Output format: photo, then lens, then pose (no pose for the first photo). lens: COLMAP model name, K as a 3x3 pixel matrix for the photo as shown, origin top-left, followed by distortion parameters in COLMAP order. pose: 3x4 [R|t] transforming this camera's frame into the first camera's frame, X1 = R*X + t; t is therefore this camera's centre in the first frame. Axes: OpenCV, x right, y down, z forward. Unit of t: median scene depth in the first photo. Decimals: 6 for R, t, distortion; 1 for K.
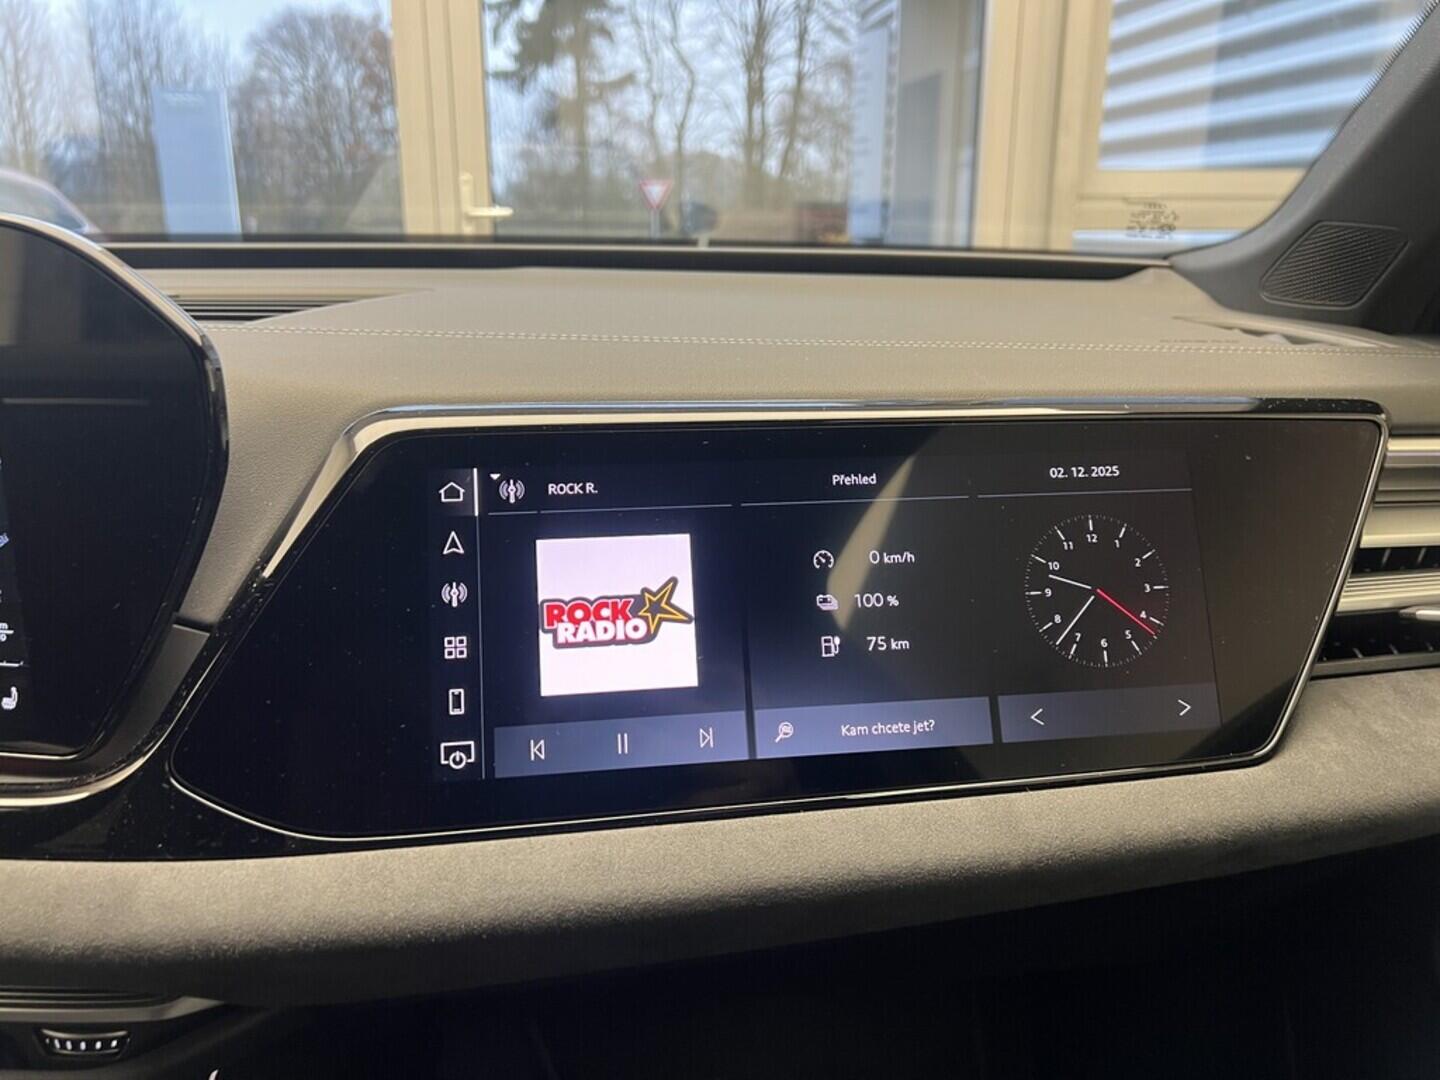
lens RADIAL K [[1104.5, 0, 705.0], [0, 1104.5, 502.8], [0, 0, 1]] dist [0.049010, -0.057262]
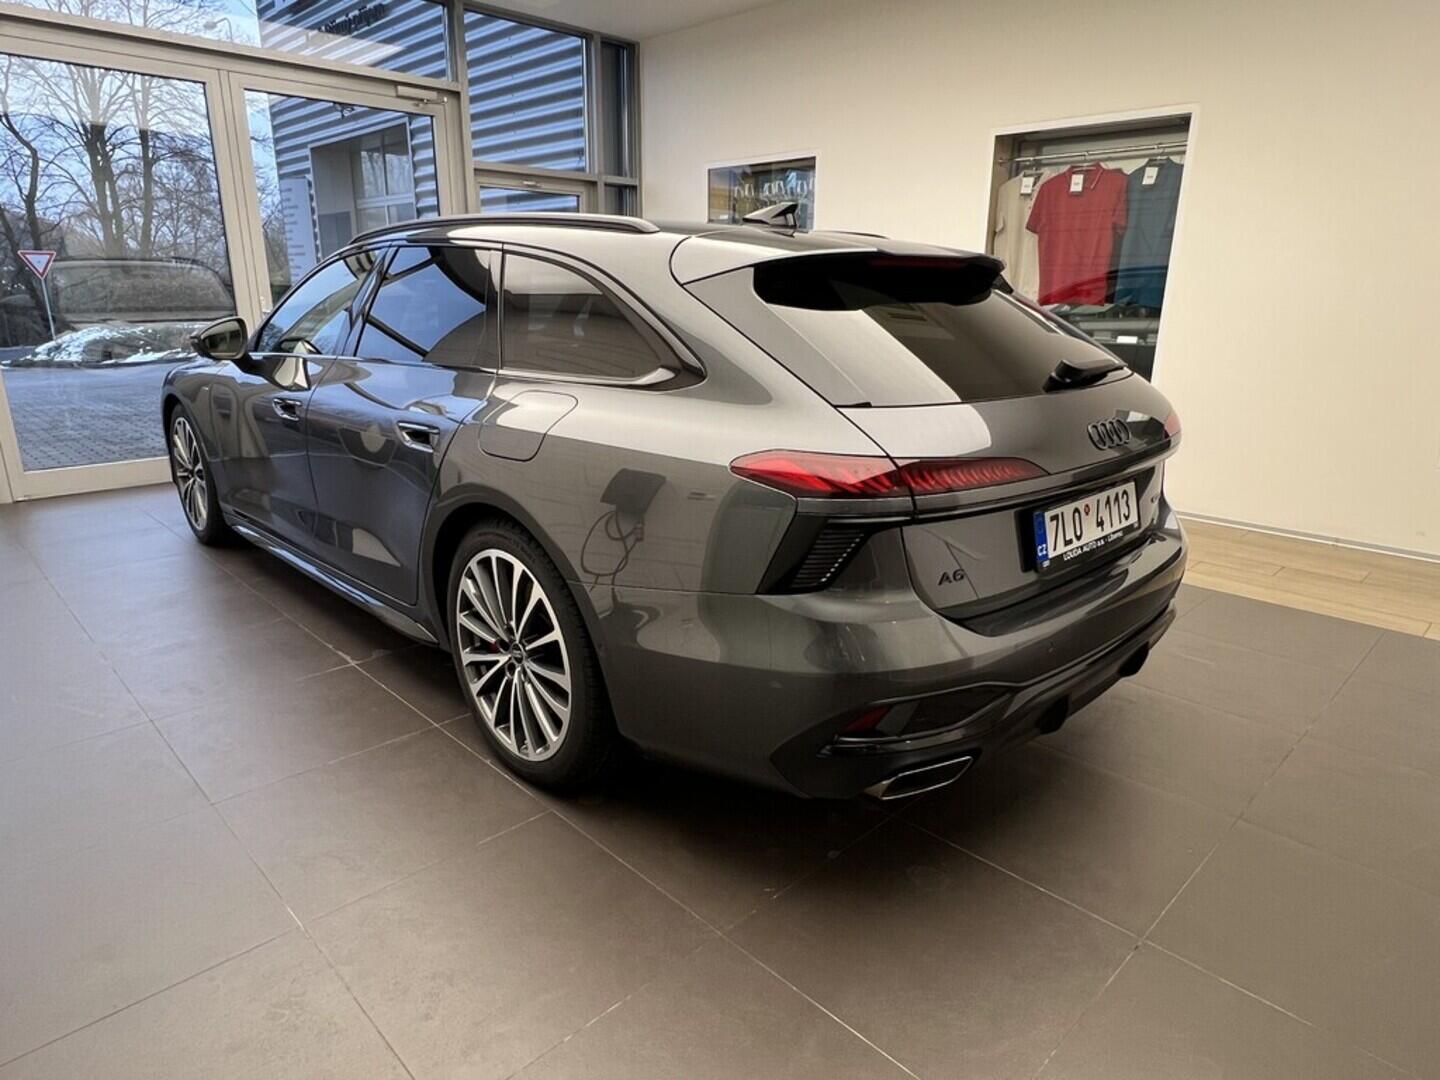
lens RADIAL K [[880.0, 0, 720.0], [0, 880.0, 540.0], [0, 0, 1]] dist [0.006062, 0.000413]
pose [[0.790581, -0.166735, 0.589221, -0.055415], [0.145241, 0.985817, 0.084086, 0.019522], [-0.594884, 0.019103, 0.803585, -0.104188]]
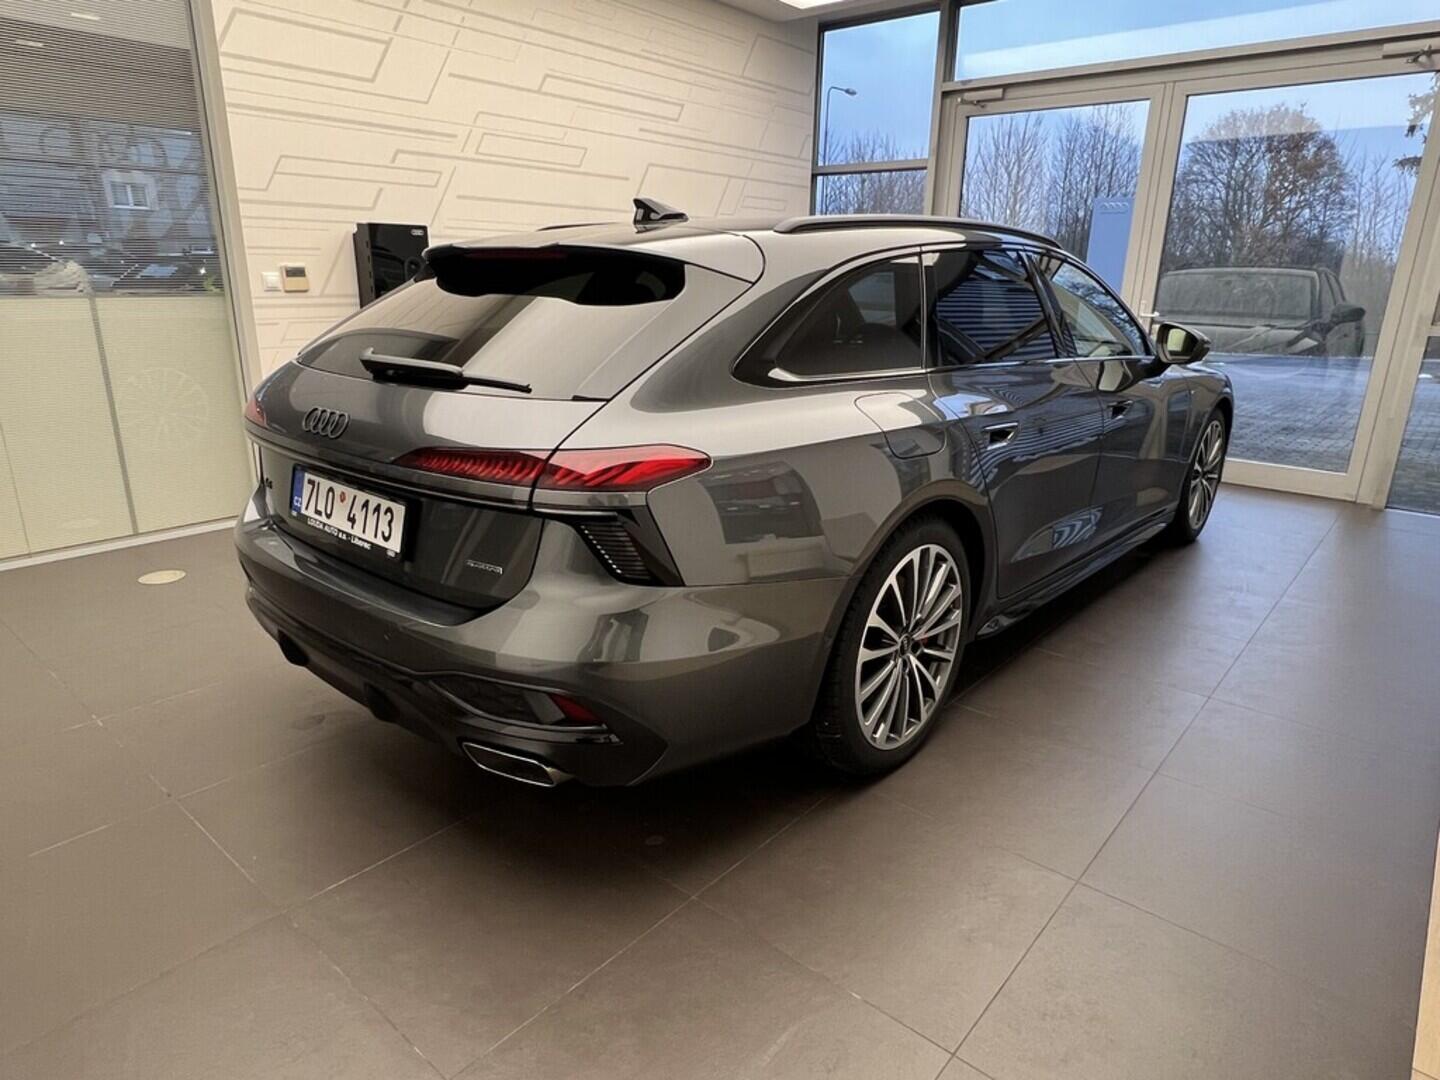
lens RADIAL K [[880.0, 0, 720.0], [0, 880.0, 540.0], [0, 0, 1]] dist [0.006062, 0.000413]
pose [[0.677271, 0.227289, -0.699745, 0.054119], [-0.201201, 0.972048, 0.120999, 0.016903], [0.707688, 0.058841, 0.704071, -0.093067]]
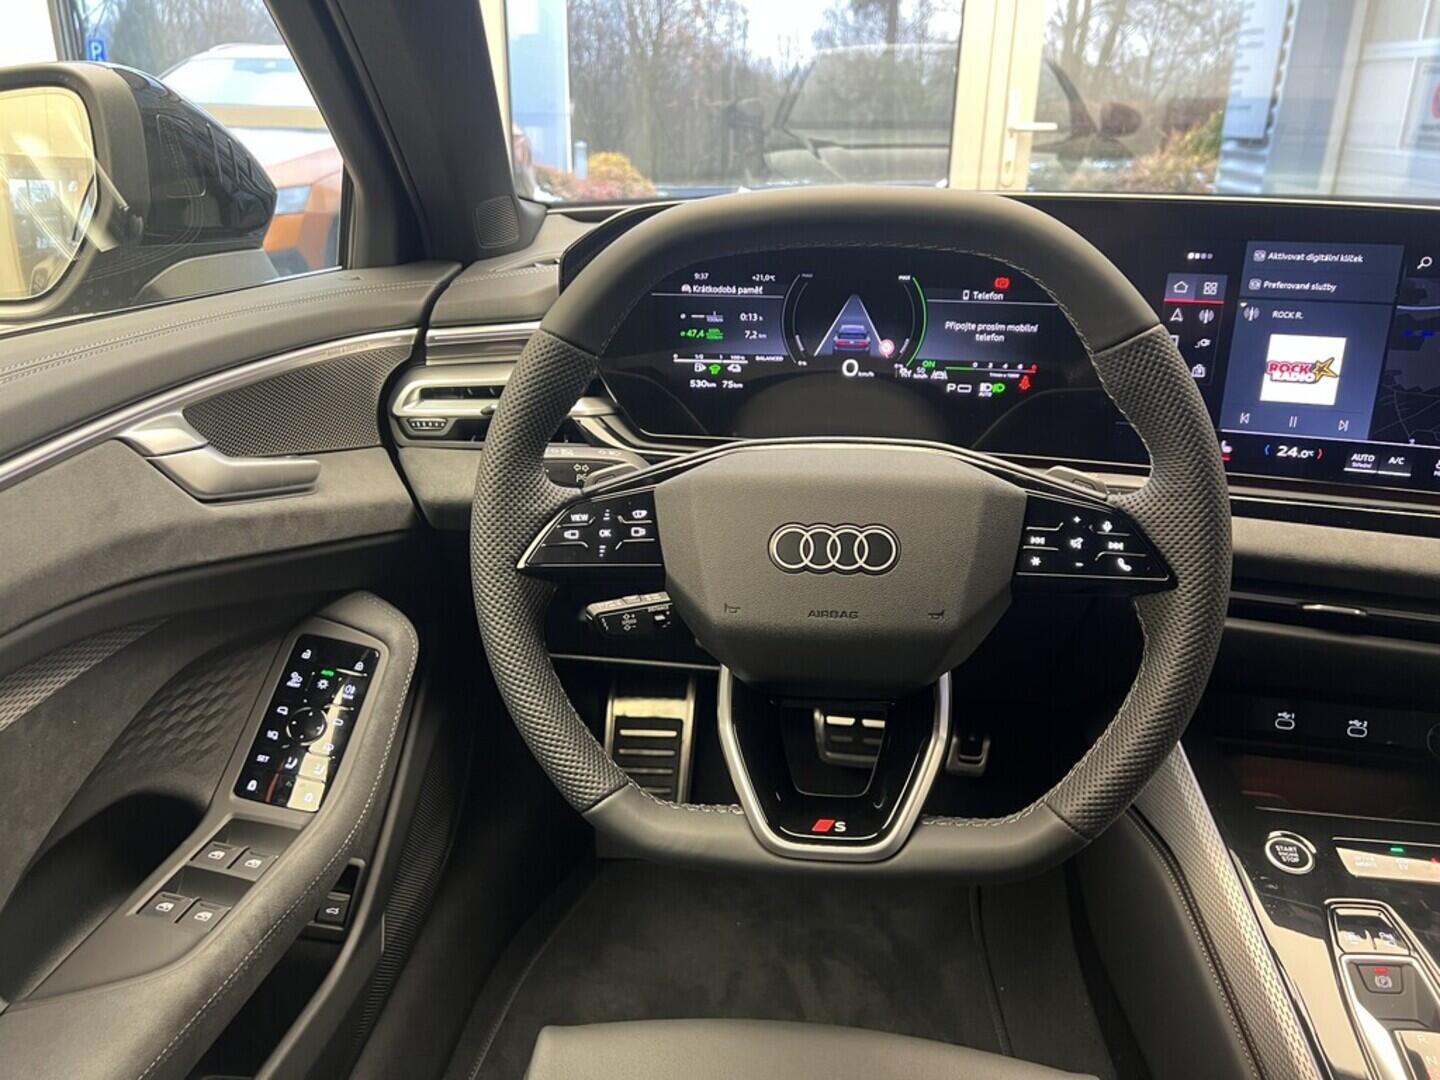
lens RADIAL K [[1088.6, 0, 716.9], [0, 1088.6, 532.4], [0, 0, 1]] dist [0.052692, -0.067687]
pose [[0.973697, 0.097893, -0.205747, -0.019485], [-0.072291, 0.989074, 0.128477, 0.001312], [0.216076, -0.110224, 0.970135, -0.012689]]
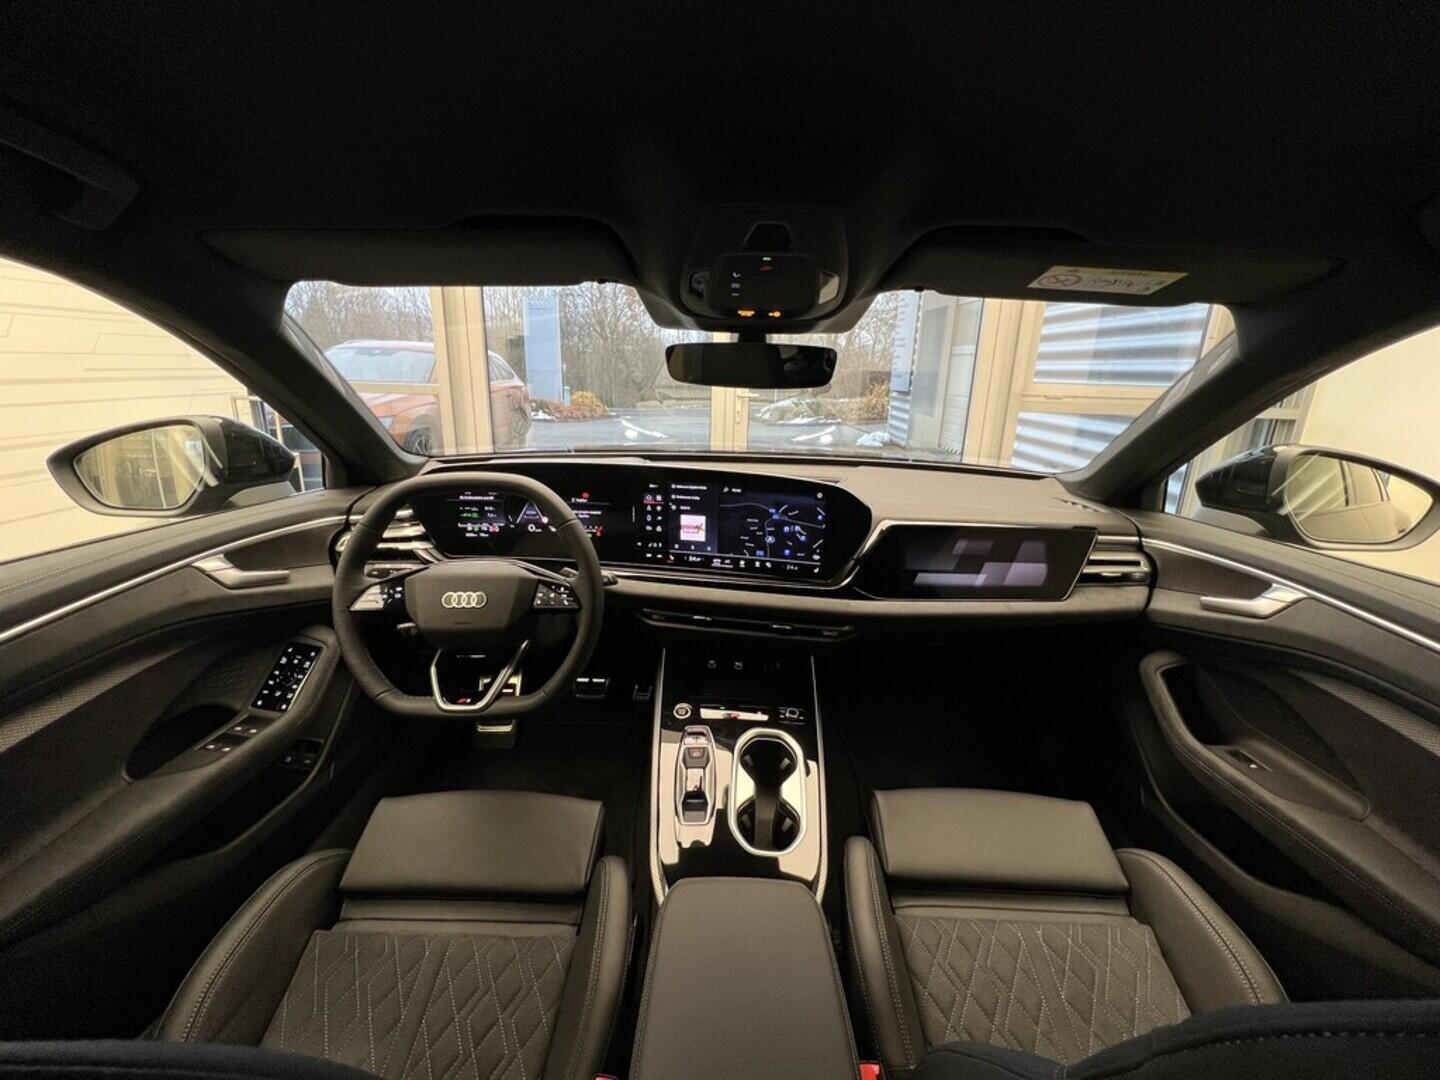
lens RADIAL K [[612.0, 0, 720.3], [0, 612.0, 545.2], [0, 0, 1]] dist [-0.001176, -0.000246]
pose [[0.992141, 0.061931, -0.108725, -0.008028], [-0.058110, 0.997588, 0.037967, -0.000315], [0.110814, -0.031350, 0.993347, -0.020620]]
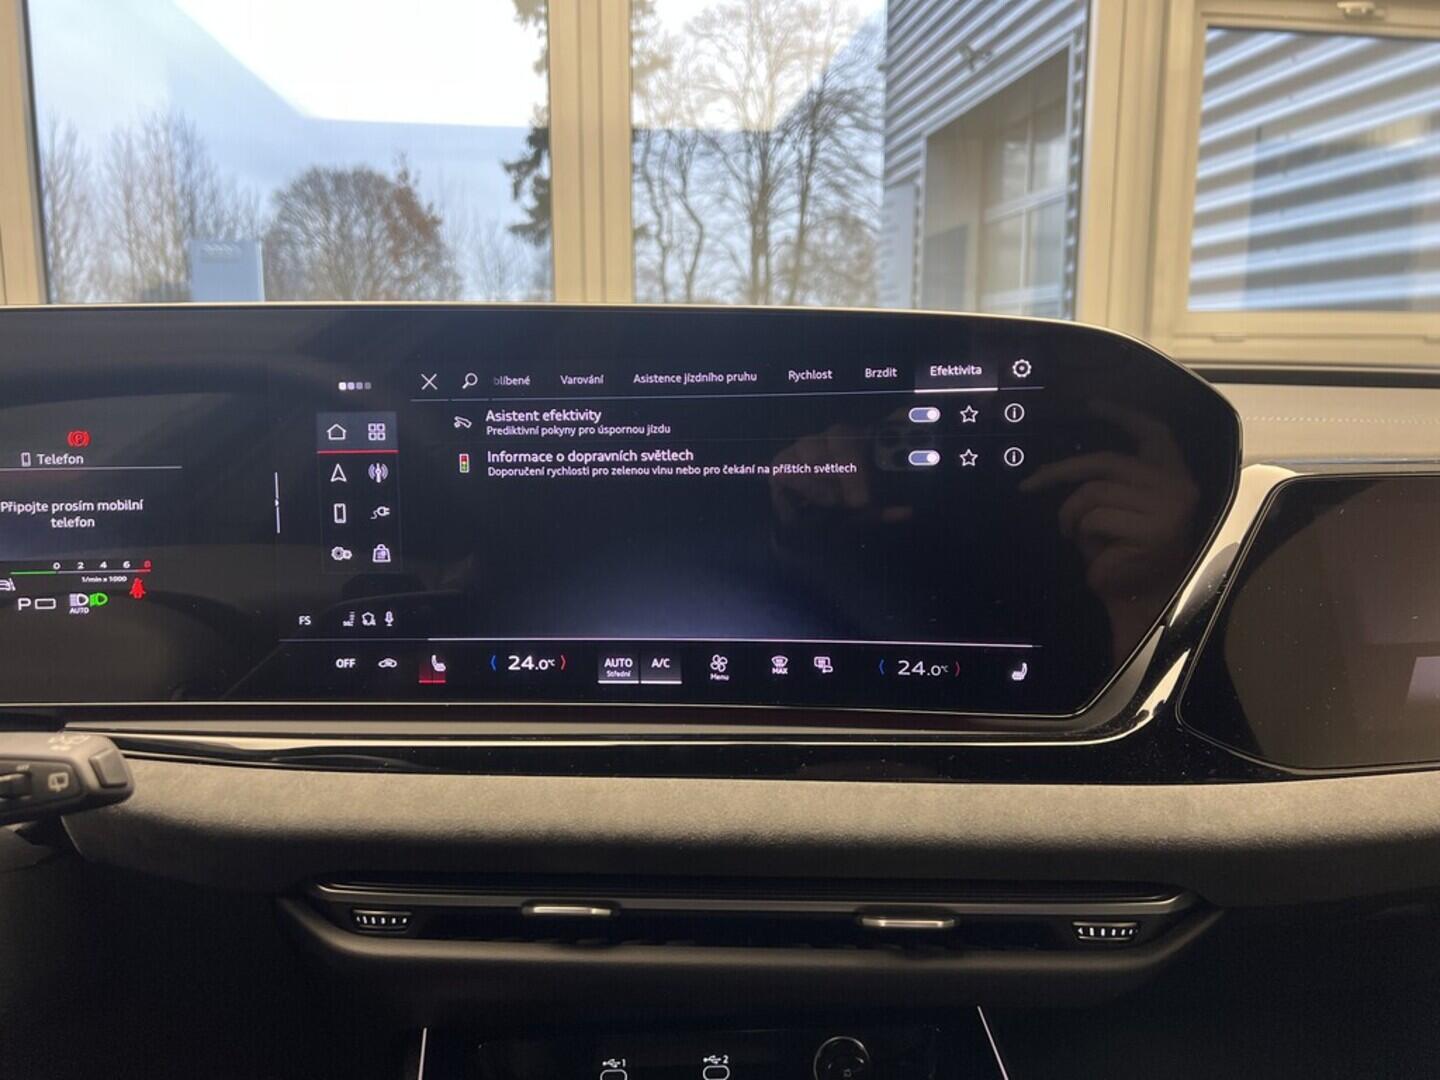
lens RADIAL K [[1088.6, 0, 716.9], [0, 1088.6, 532.4], [0, 0, 1]] dist [0.052692, -0.067687]
pose [[0.999914, -0.002839, 0.012790, -0.010513], [0.004046, 0.995434, -0.095371, 0.001377], [-0.012461, 0.095415, 0.995360, -0.003448]]
